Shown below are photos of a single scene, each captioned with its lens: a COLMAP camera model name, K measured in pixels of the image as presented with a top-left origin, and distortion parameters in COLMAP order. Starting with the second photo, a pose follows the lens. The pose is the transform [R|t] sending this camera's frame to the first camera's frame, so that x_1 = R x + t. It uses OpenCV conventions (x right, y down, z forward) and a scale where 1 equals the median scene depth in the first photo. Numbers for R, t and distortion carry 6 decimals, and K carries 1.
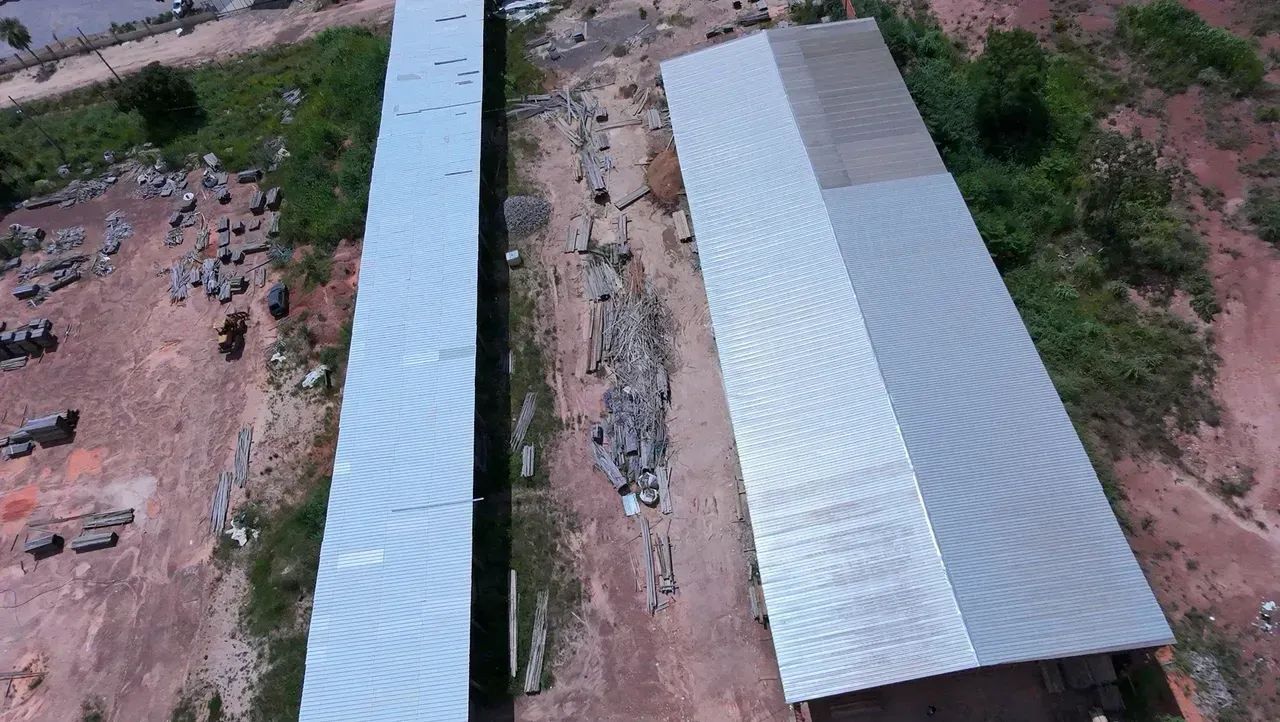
lens RADIAL K [[839.2, 0, 647.0], [0, 839.2, 358.3], [0, 0, 1]] dist [0.003320, 0.002987]
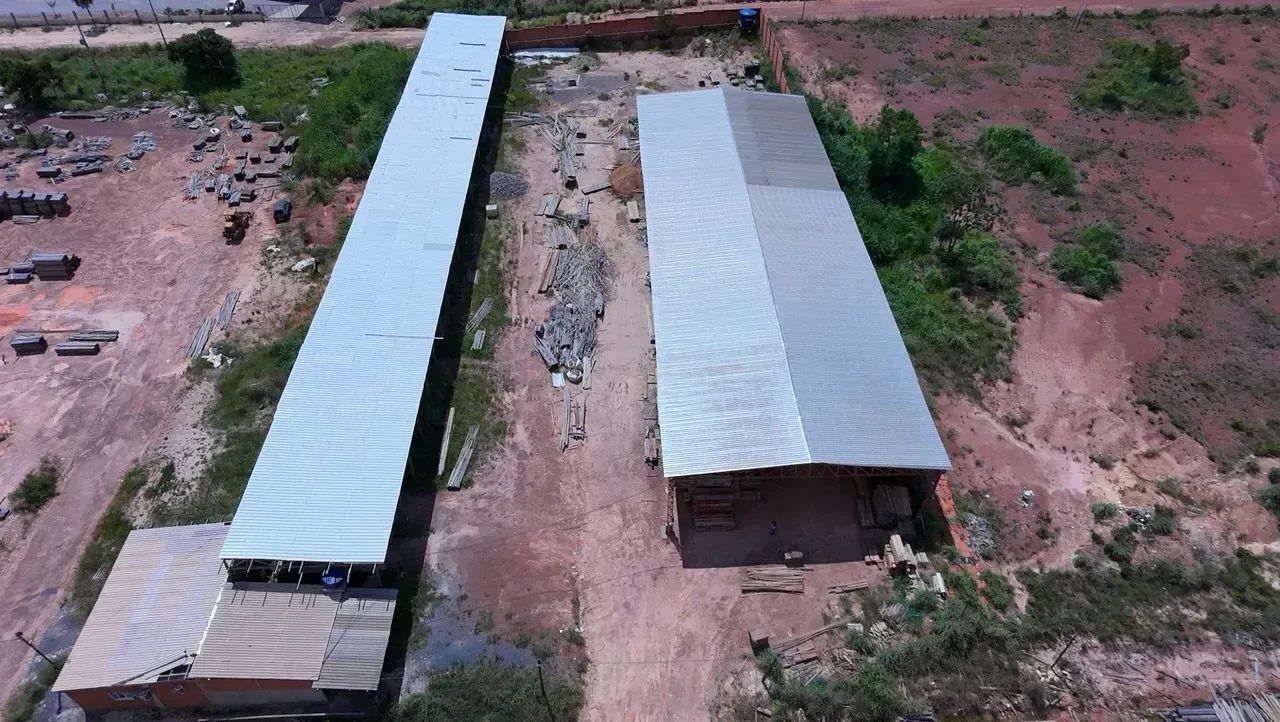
lens RADIAL K [[839.2, 0, 647.0], [0, 839.2, 358.3], [0, 0, 1]] dist [0.003320, 0.002987]
pose [[0.978841, 0.187379, 0.082218, 0.000701], [-0.167304, 0.964216, -0.205663, 0.333840], [-0.117813, 0.187556, 0.975163, -0.188116]]
